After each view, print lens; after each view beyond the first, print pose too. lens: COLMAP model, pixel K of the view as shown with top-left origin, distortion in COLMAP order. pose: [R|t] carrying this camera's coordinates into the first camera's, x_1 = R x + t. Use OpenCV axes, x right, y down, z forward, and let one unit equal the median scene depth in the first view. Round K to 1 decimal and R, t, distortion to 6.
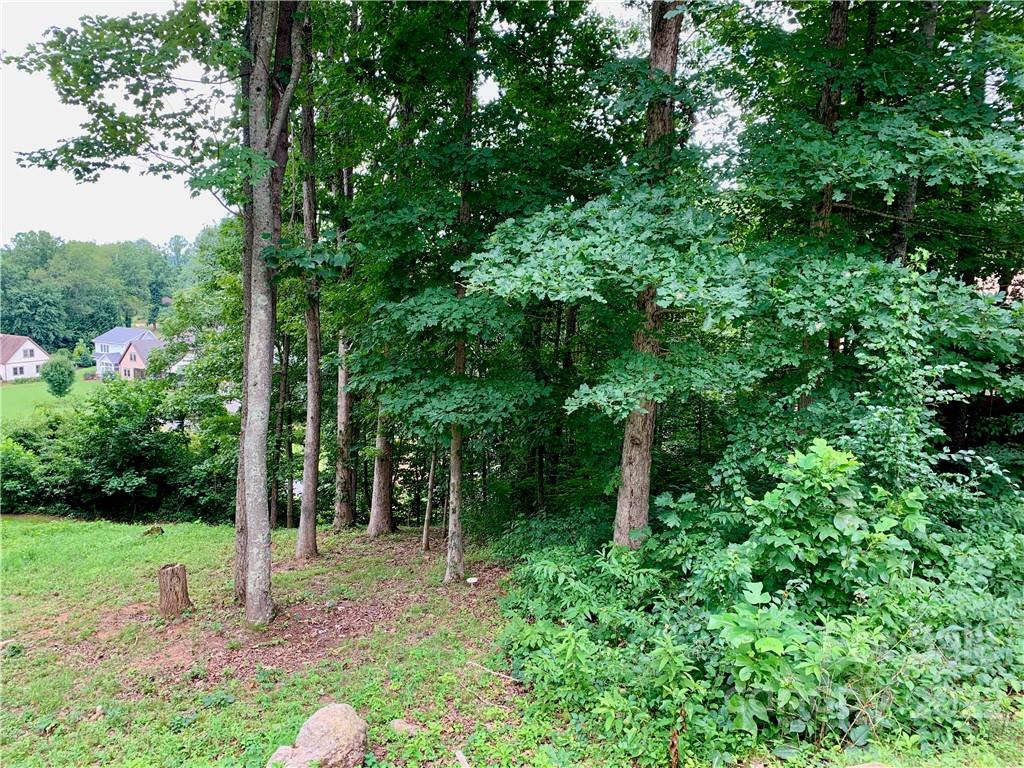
lens RADIAL K [[790.9, 0, 513.1], [0, 790.9, 386.3], [0, 0, 1]] dist [0.027467, -0.024693]
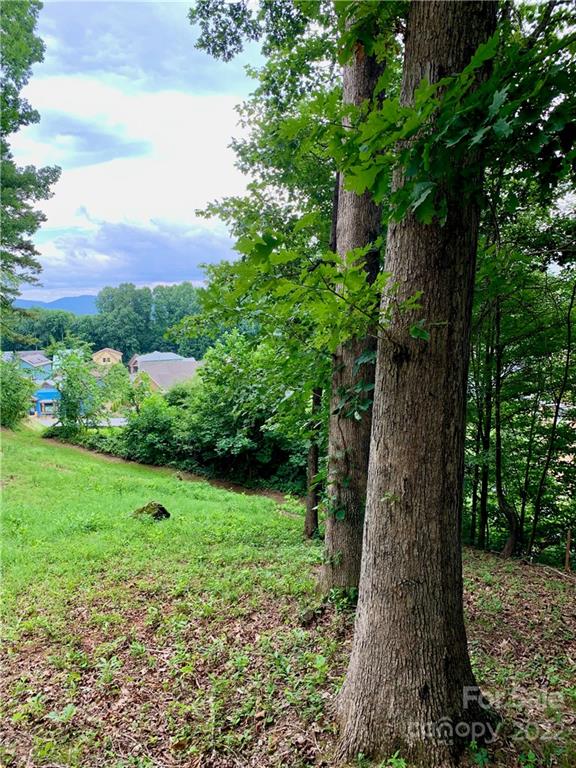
lens RADIAL K [[593.2, 0, 291.5], [0, 593.2, 384.6], [0, 0, 1]] dist [0.027467, -0.024693]
pose [[0.836264, 0.030913, -0.547455, -0.055300], [-0.041083, 0.999136, -0.006339, 0.052715], [0.546786, 0.027792, 0.836811, 0.445575]]
